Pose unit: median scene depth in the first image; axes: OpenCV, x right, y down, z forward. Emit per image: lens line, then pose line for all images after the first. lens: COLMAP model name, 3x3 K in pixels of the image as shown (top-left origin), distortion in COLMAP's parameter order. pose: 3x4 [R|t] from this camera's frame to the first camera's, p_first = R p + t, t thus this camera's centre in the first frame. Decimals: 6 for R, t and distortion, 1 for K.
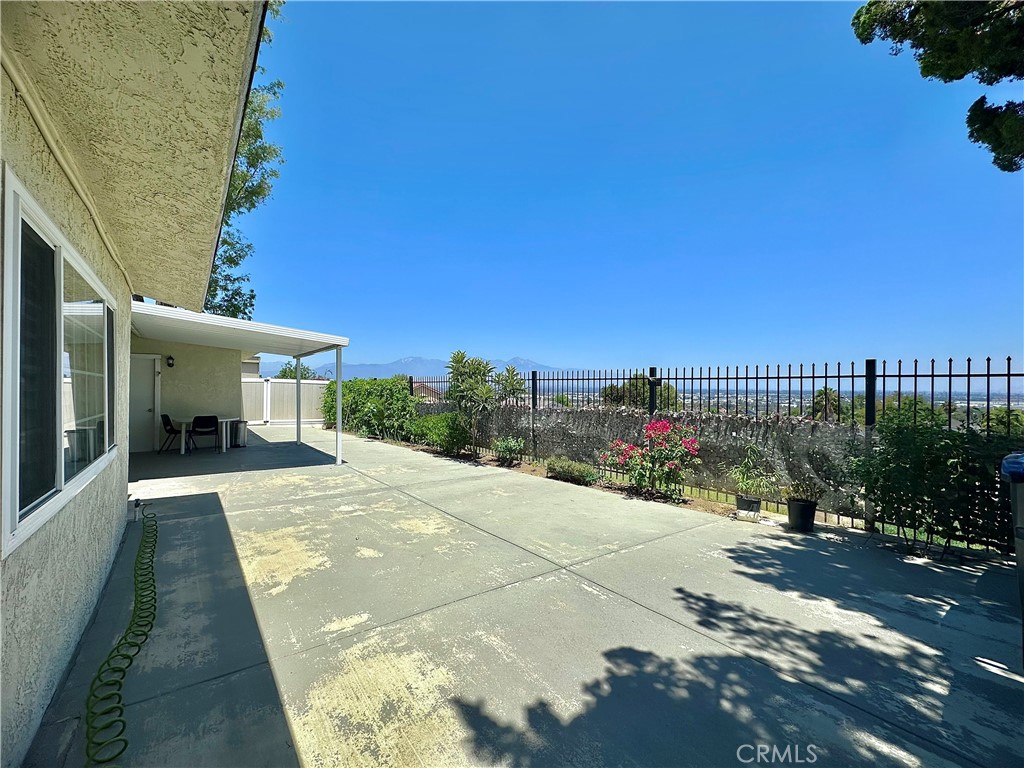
lens RADIAL K [[407.6, 0, 505.7], [0, 407.6, 387.4], [0, 0, 1]] dist [-0.008852, 0.001425]
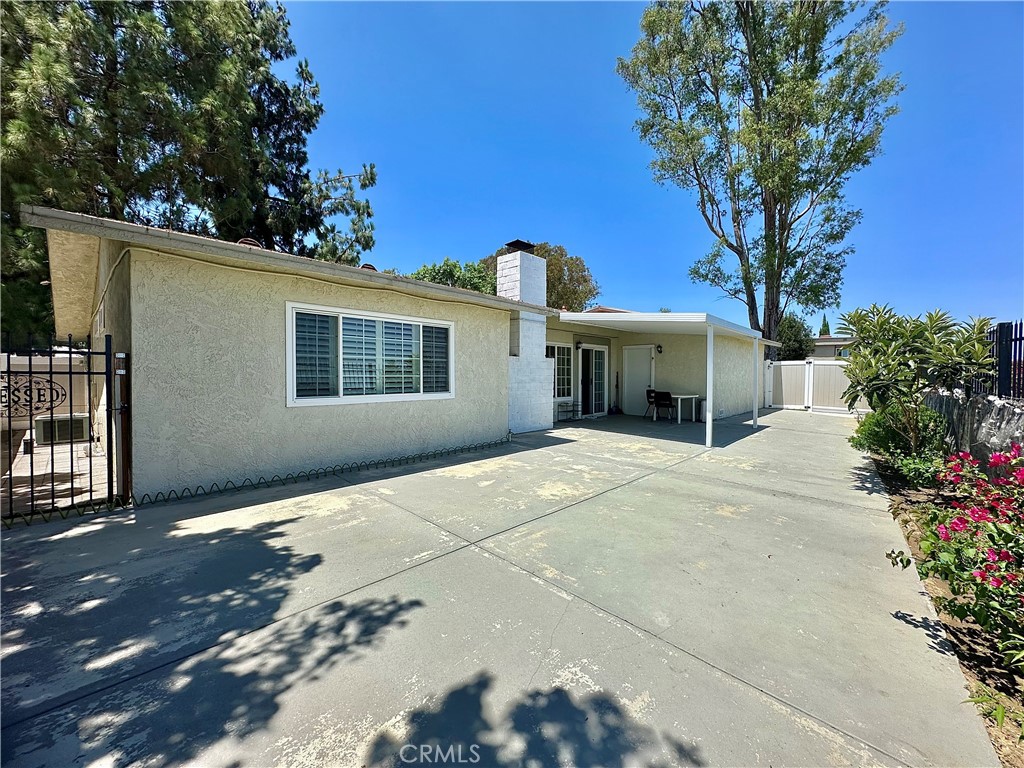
lens RADIAL K [[407.6, 0, 506.3], [0, 407.6, 381.9], [0, 0, 1]] dist [-0.008852, 0.001425]
pose [[0.162469, 0.019175, -0.986527, 1.411429], [-0.002787, 0.999816, 0.018974, 0.064886], [0.986710, -0.000334, 0.162492, 1.205303]]
